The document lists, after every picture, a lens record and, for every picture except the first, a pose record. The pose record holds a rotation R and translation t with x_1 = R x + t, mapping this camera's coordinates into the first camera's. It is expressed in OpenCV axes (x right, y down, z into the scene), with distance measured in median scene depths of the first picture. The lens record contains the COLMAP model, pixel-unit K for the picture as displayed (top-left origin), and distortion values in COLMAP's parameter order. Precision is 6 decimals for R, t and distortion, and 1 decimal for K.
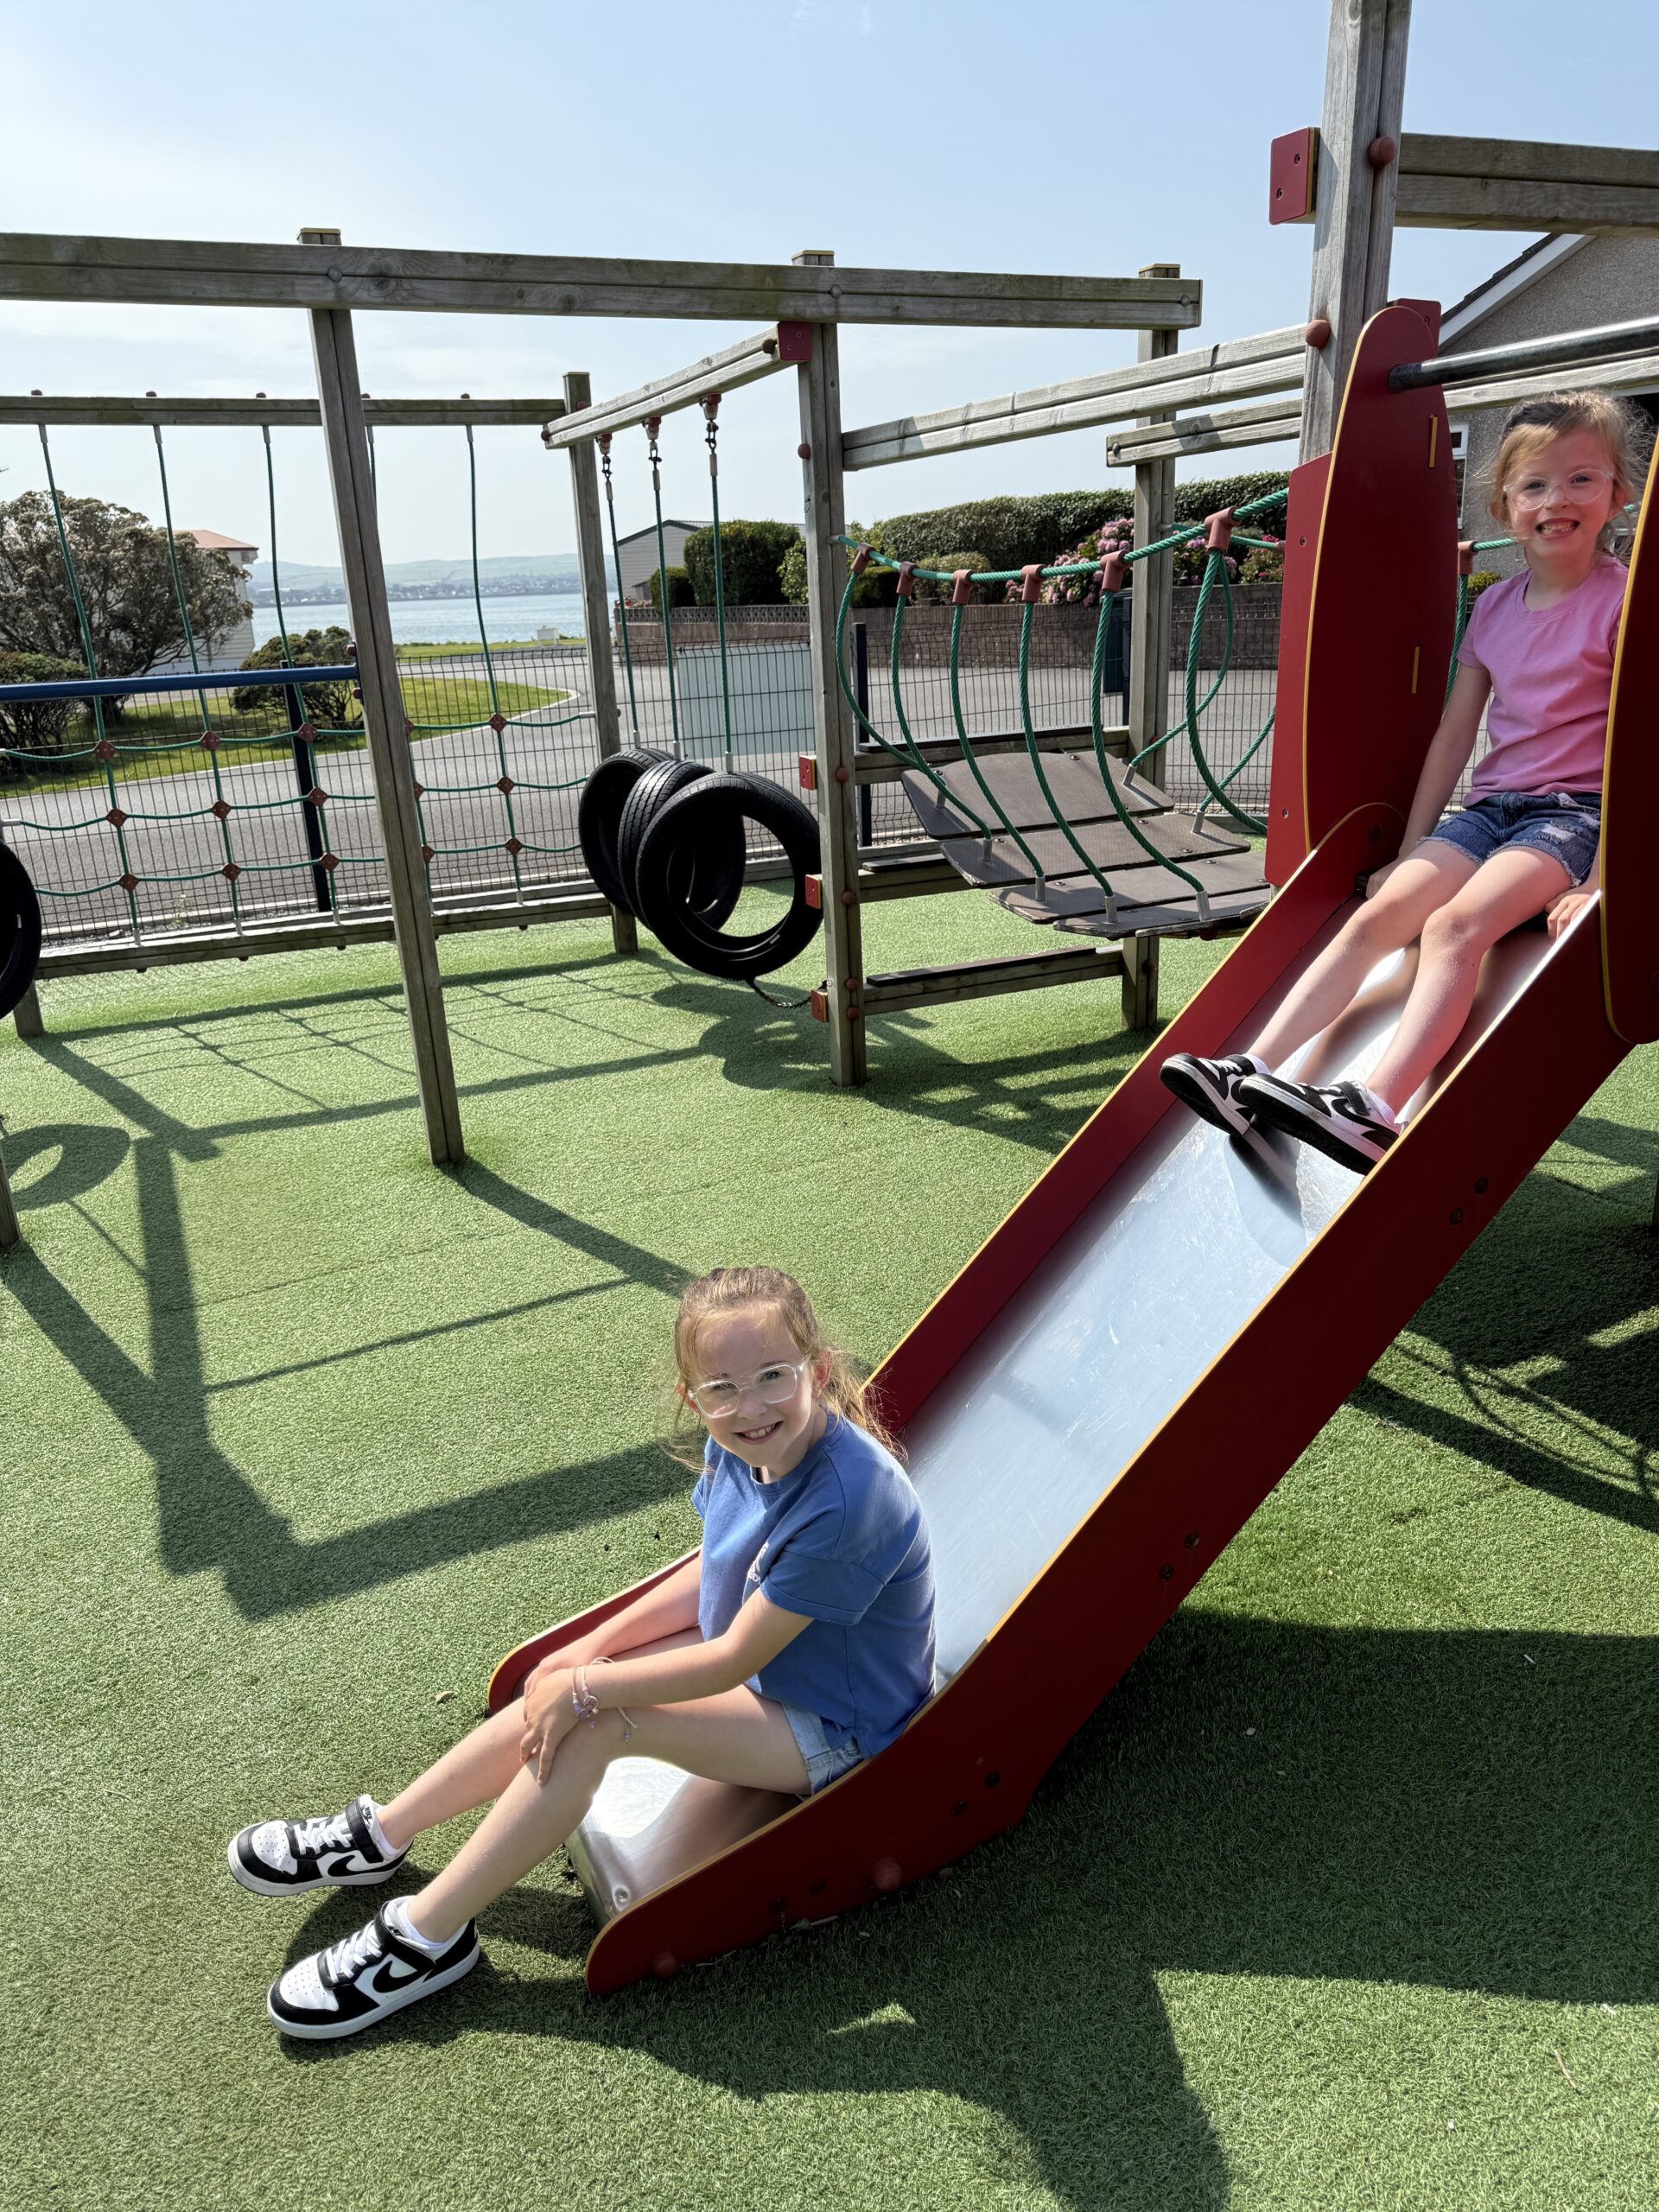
lens RADIAL K [[1555.7, 0, 838.0], [0, 1555.7, 1110.9], [0, 0, 1]] dist [0.090649, -0.162117]
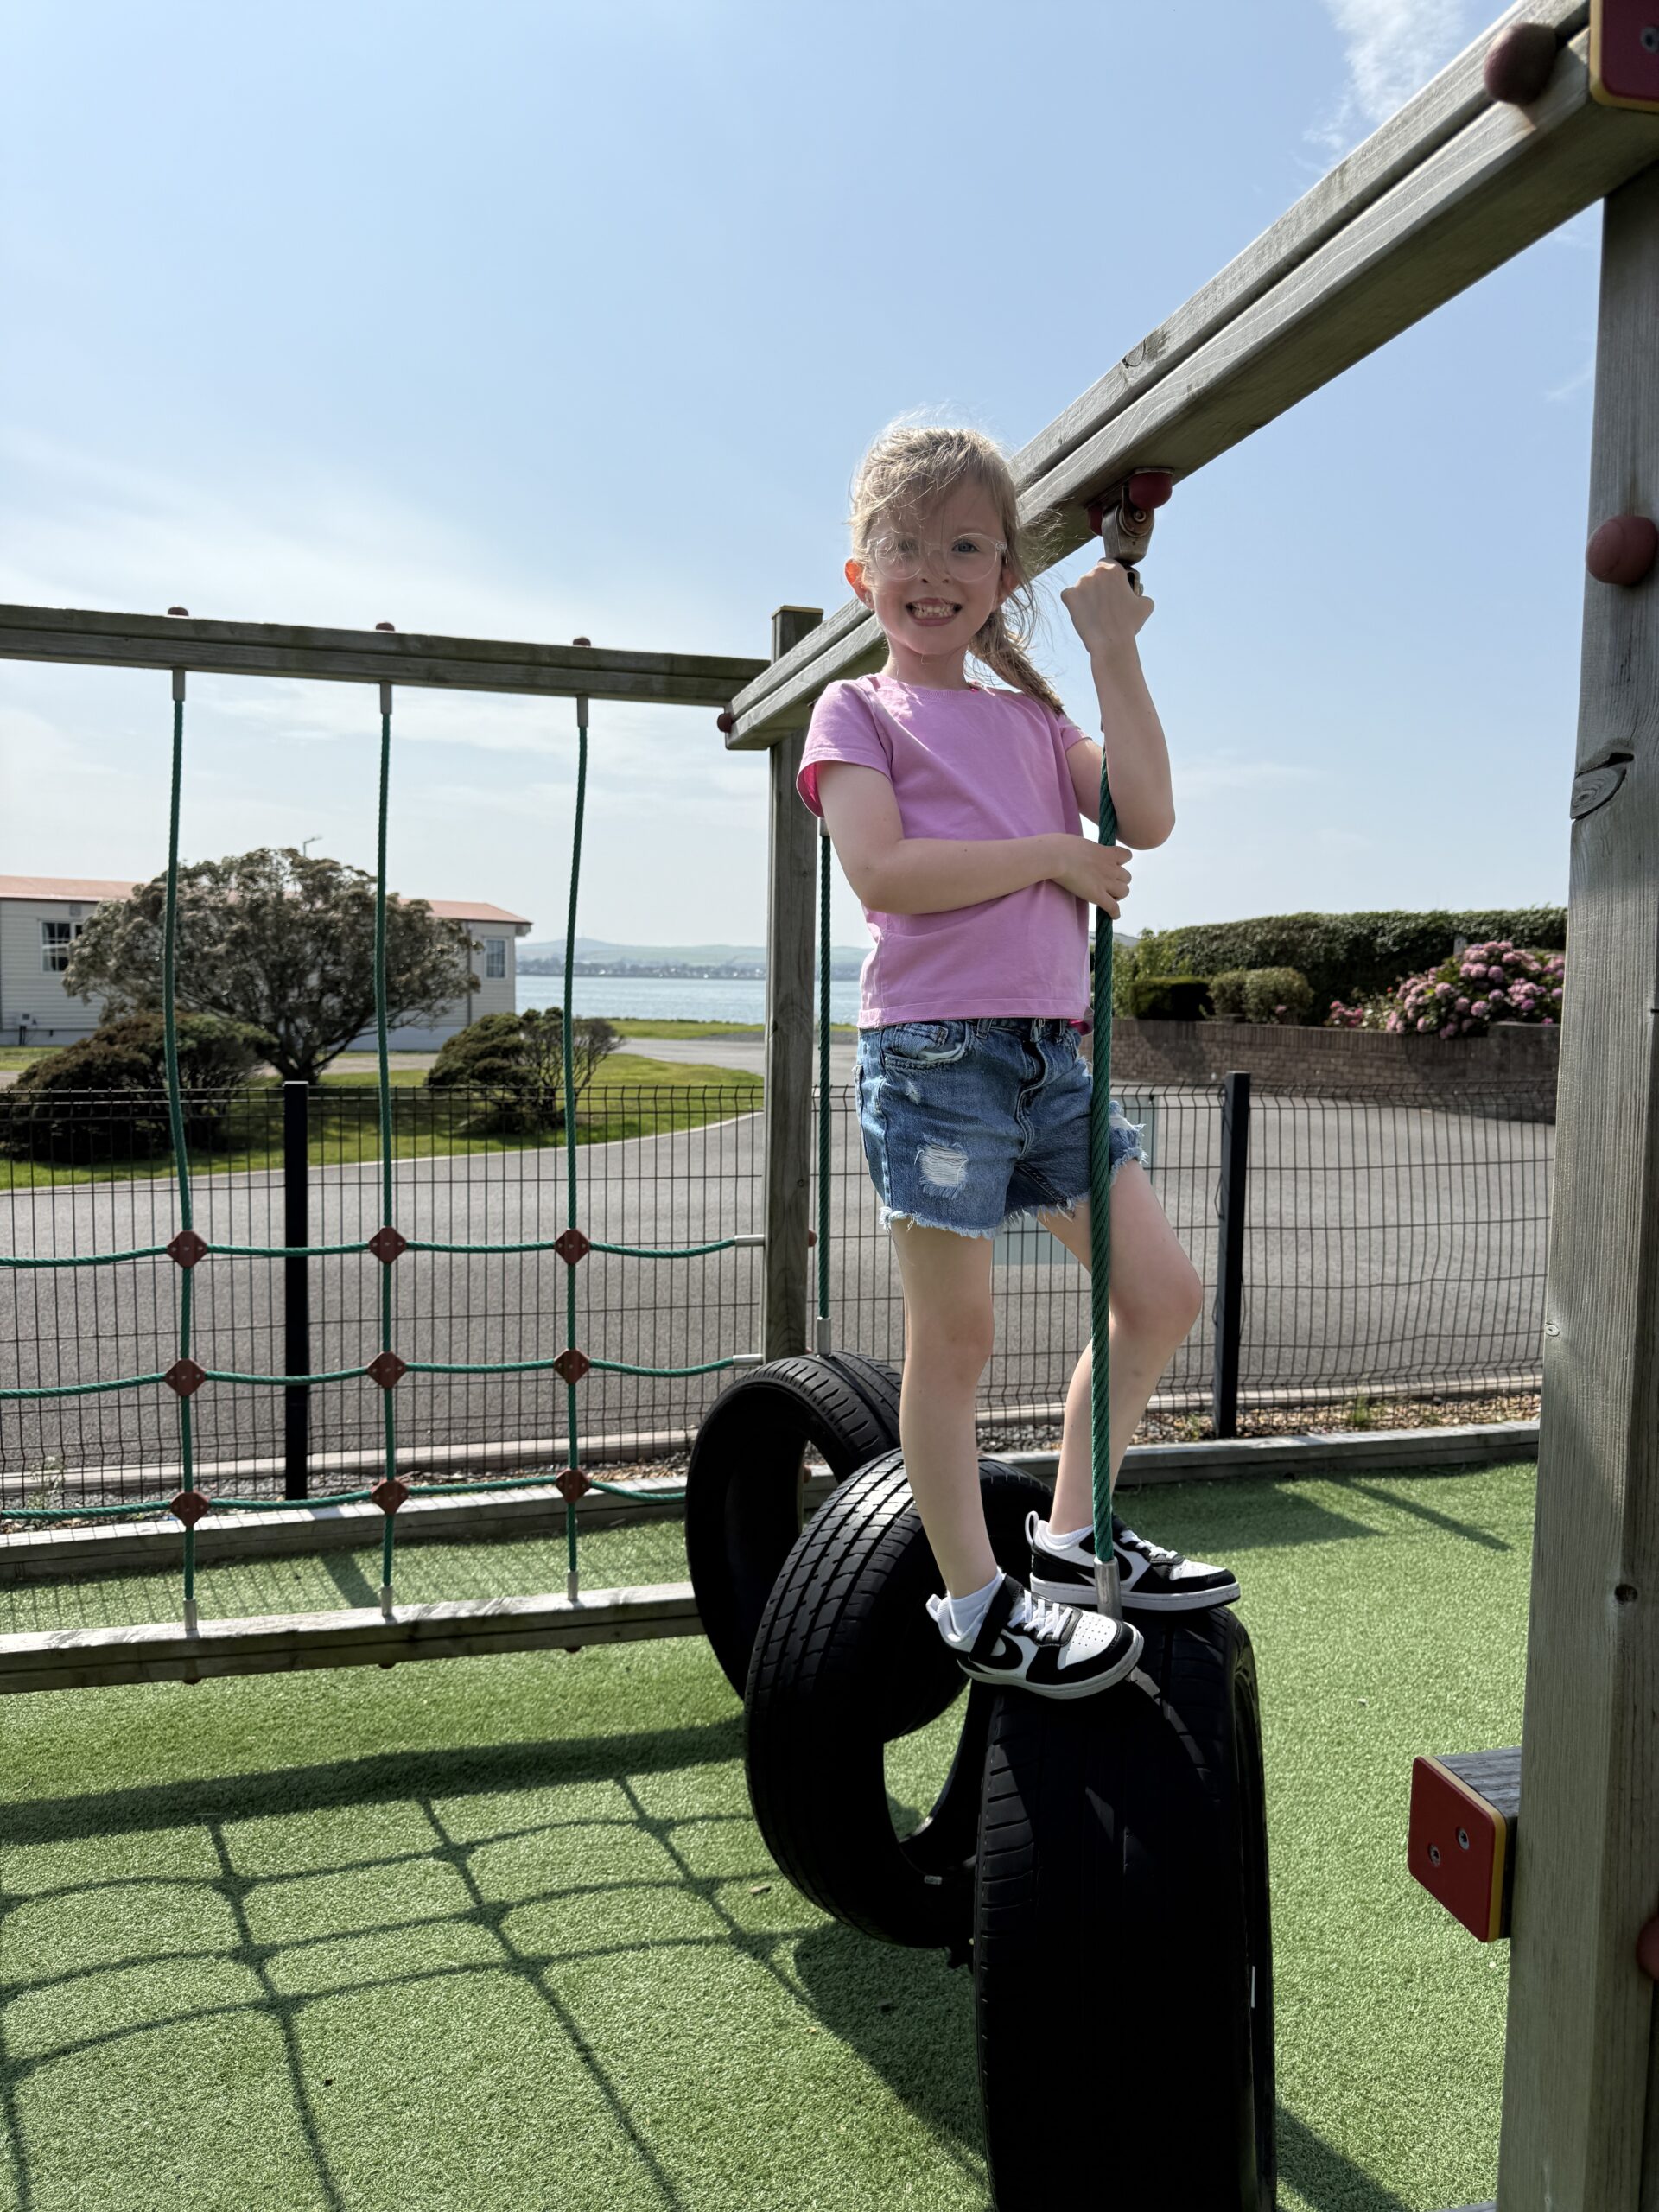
lens RADIAL K [[1548.7, 0, 826.5], [0, 1548.7, 1099.1], [0, 0, 1]] dist [0.155261, -0.340548]
pose [[0.983795, 0.073506, -0.163538, -0.062005], [-0.111206, 0.965623, -0.234959, -0.197272], [0.140645, 0.249338, 0.958149, 0.556918]]
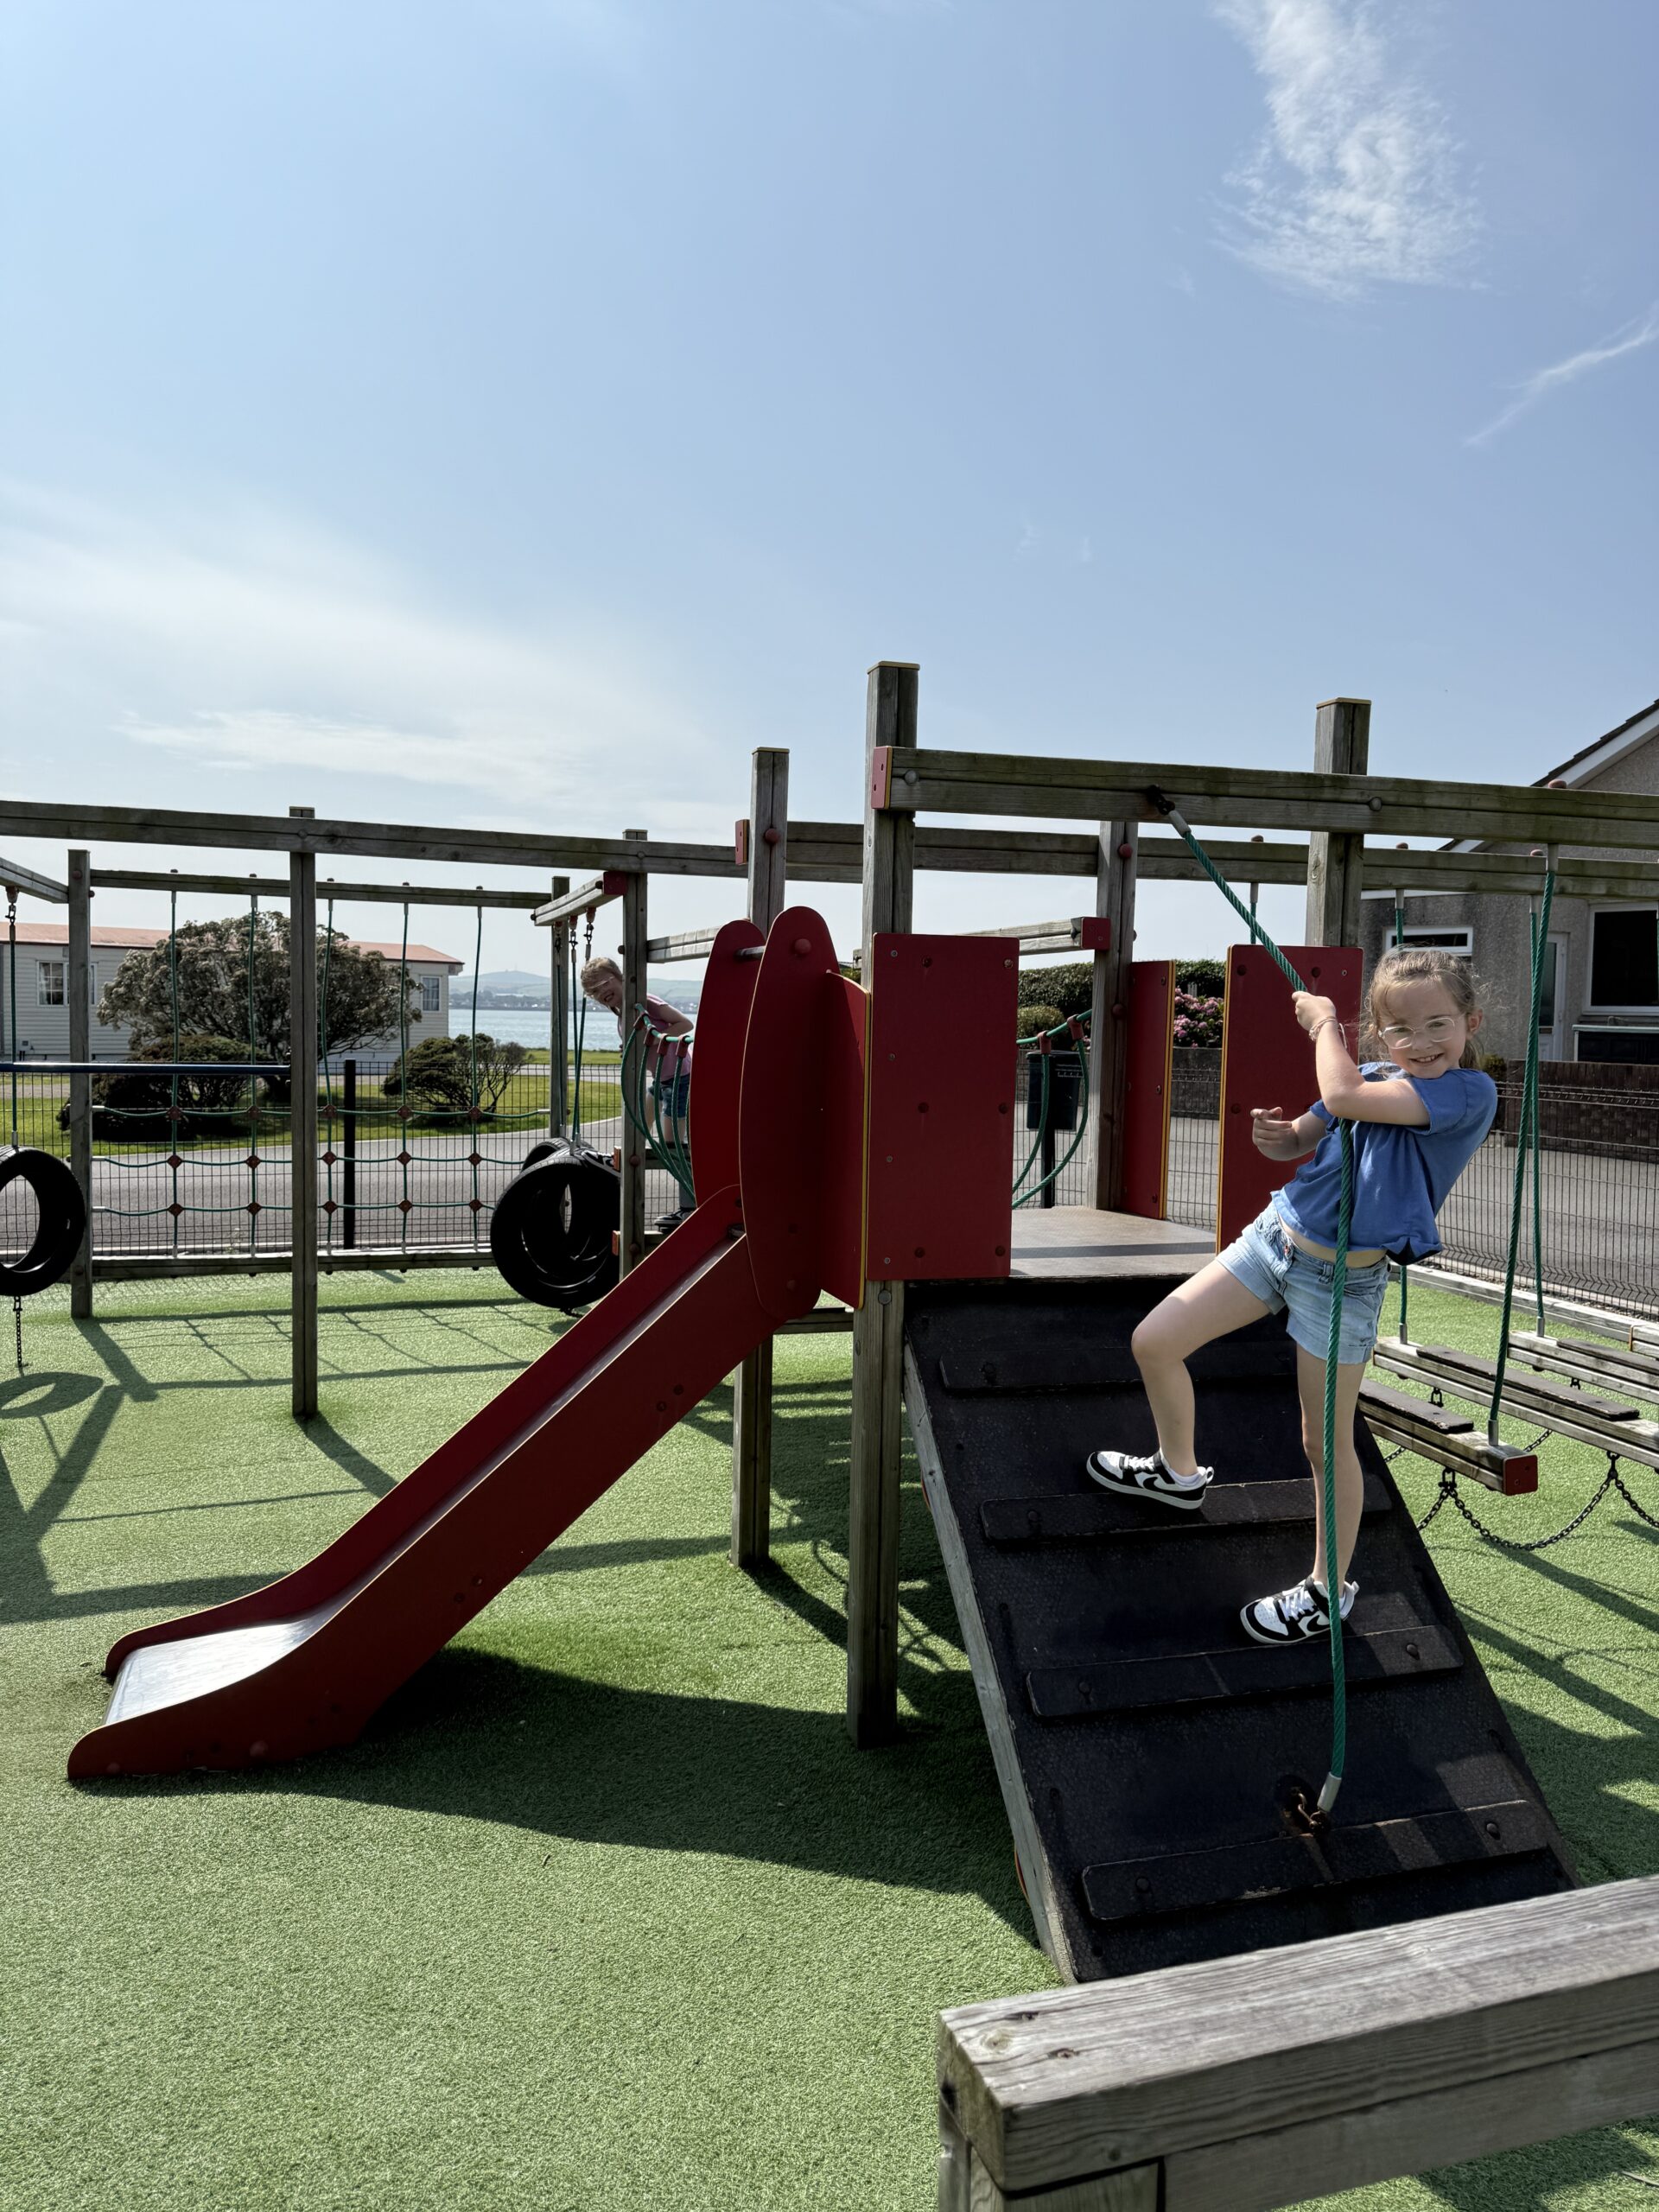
lens RADIAL K [[1555.7, 0, 838.0], [0, 1555.7, 1110.9], [0, 0, 1]] dist [0.090649, -0.162117]
pose [[0.990572, 0.071373, -0.116935, 0.256090], [-0.099289, 0.962136, -0.253843, 0.057041], [0.094390, 0.263060, 0.960151, -0.250019]]
